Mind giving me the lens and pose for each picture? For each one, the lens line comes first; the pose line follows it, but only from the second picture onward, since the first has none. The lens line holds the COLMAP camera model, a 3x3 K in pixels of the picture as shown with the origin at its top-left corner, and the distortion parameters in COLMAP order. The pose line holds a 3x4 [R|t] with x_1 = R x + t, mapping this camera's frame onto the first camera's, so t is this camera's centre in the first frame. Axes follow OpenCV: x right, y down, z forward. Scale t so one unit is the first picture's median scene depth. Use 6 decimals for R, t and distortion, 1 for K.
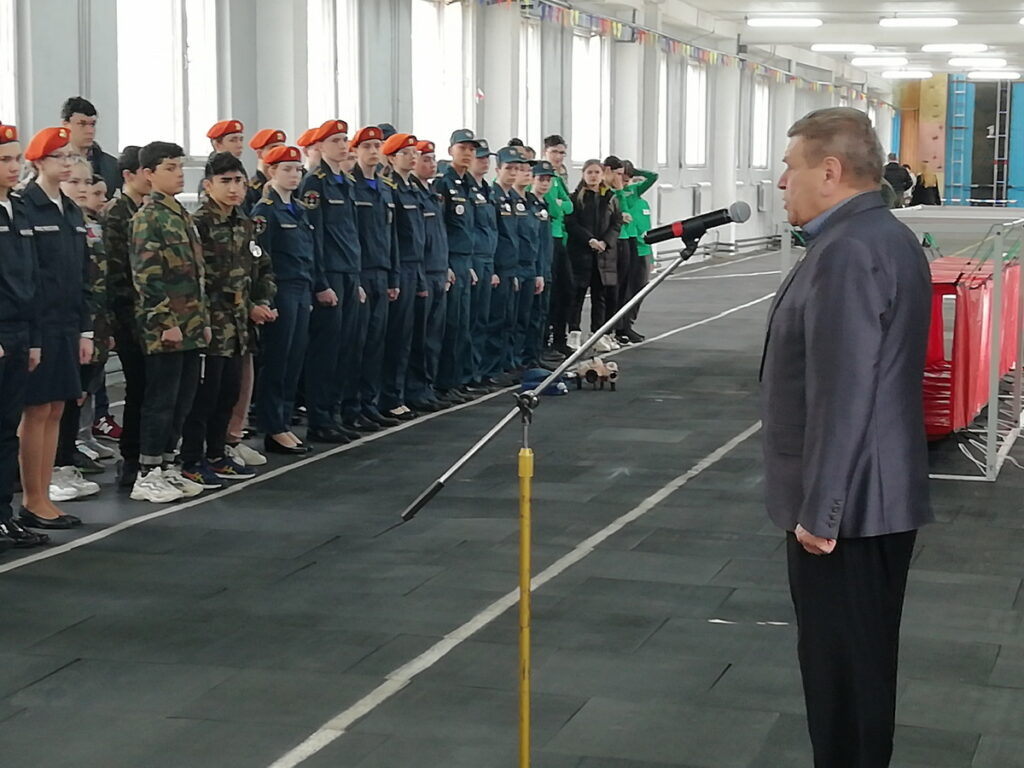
lens RADIAL K [[2246.2, 0, 506.7], [0, 2246.2, 380.0], [0, 0, 1]] dist [0.246675, 0.000000]
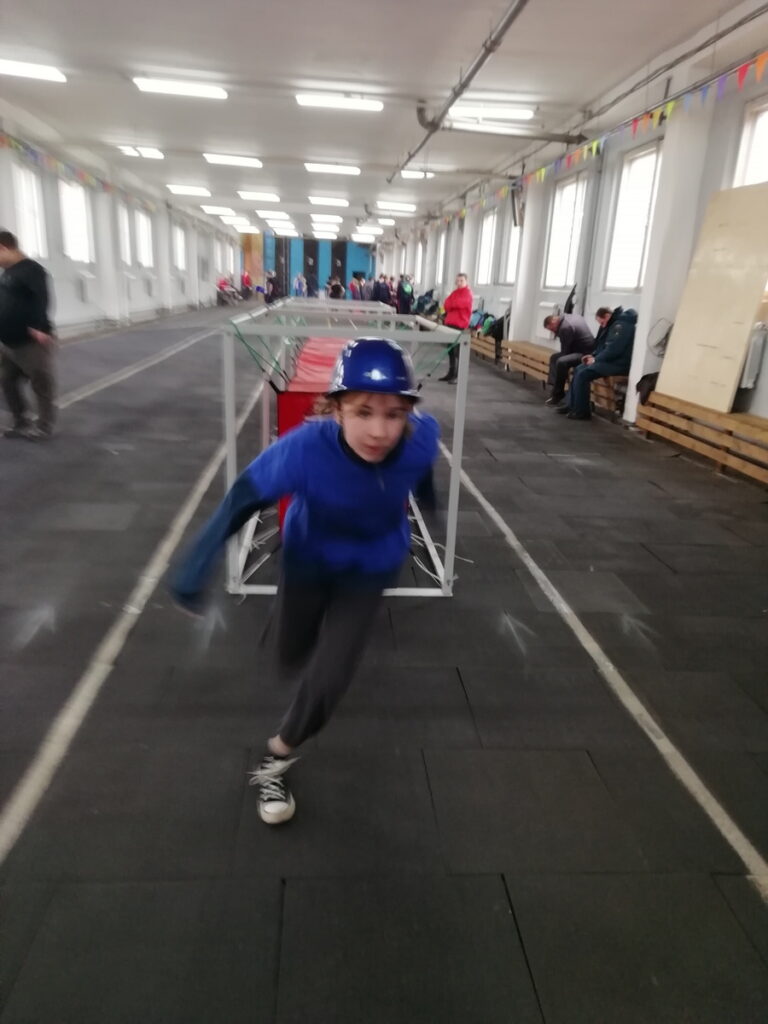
lens RADIAL K [[736.4, 0, 387.9], [0, 736.4, 508.4], [0, 0, 1]] dist [0.007345, 0.005850]
pose [[0.929867, -0.072335, 0.360713, 0.028501], [-0.005874, 0.977436, 0.211152, -0.024288], [-0.367848, -0.198463, 0.908461, 0.274010]]
